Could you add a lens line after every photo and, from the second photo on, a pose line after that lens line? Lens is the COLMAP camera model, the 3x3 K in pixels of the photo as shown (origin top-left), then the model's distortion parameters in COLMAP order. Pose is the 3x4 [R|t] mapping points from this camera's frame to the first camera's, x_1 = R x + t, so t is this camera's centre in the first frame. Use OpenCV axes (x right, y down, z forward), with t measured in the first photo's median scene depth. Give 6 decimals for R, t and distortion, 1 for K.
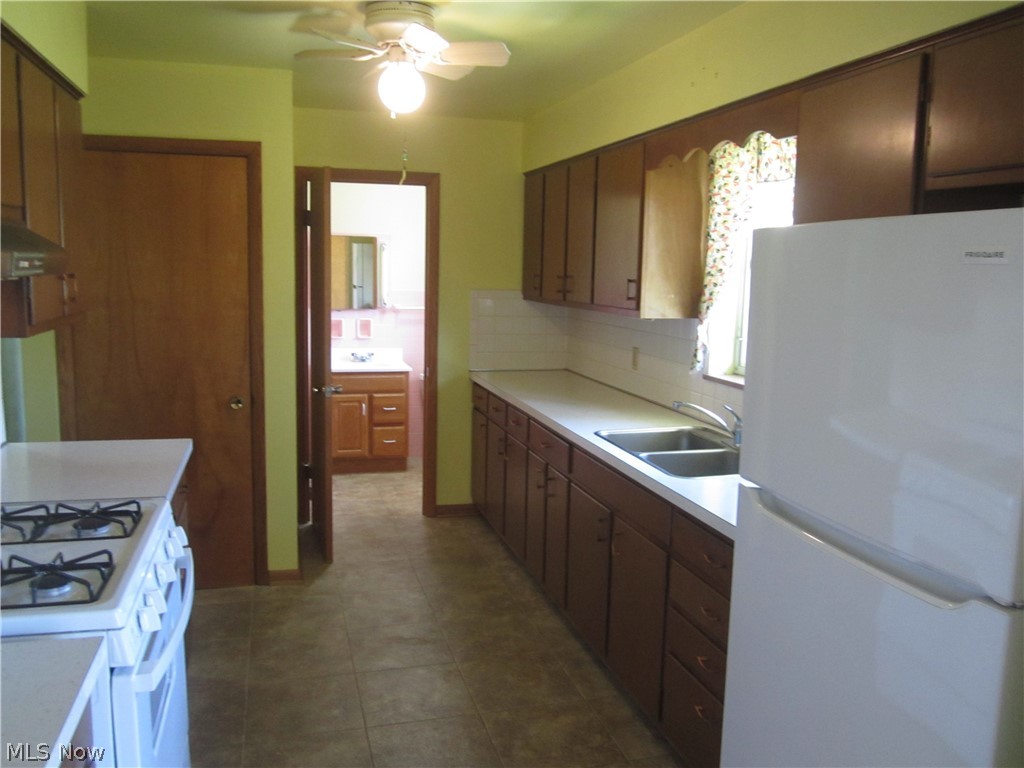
lens RADIAL K [[850.8, 0, 510.6], [0, 850.8, 382.7], [0, 0, 1]] dist [-0.039580, 0.000462]
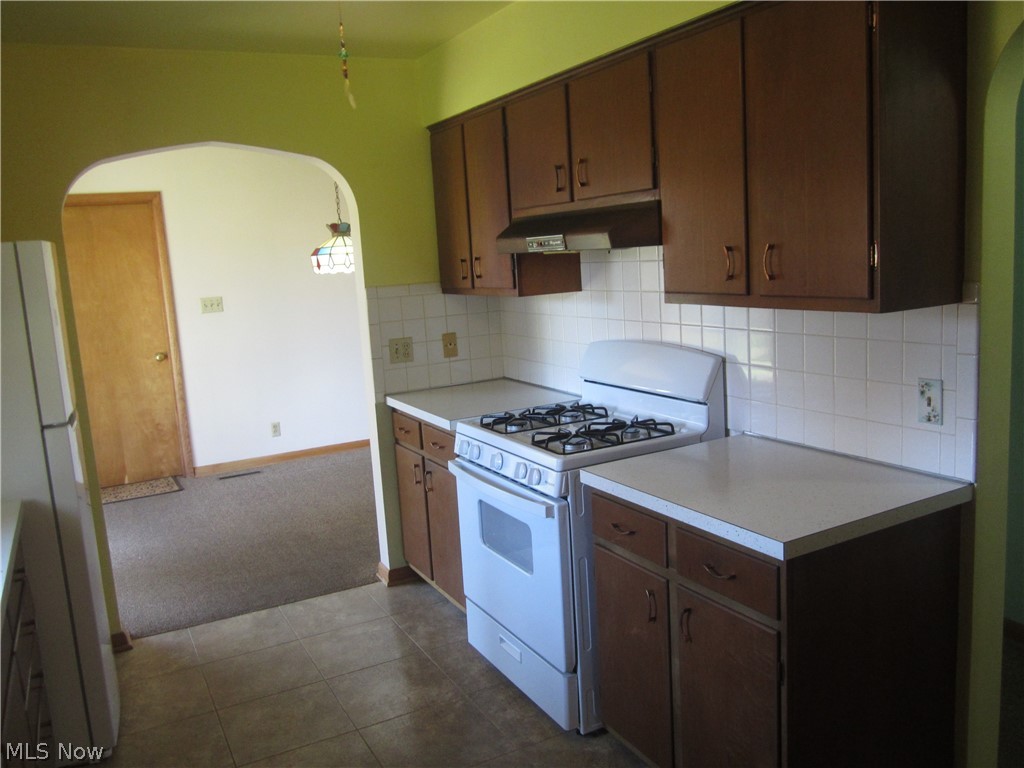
lens RADIAL K [[850.8, 0, 513.1], [0, 850.8, 385.0], [0, 0, 1]] dist [-0.039580, 0.000462]
pose [[0.979400, -0.106043, 0.171847, -0.050429], [0.101694, 0.994236, 0.033945, -0.027500], [-0.174456, -0.015770, 0.984539, 0.180399]]
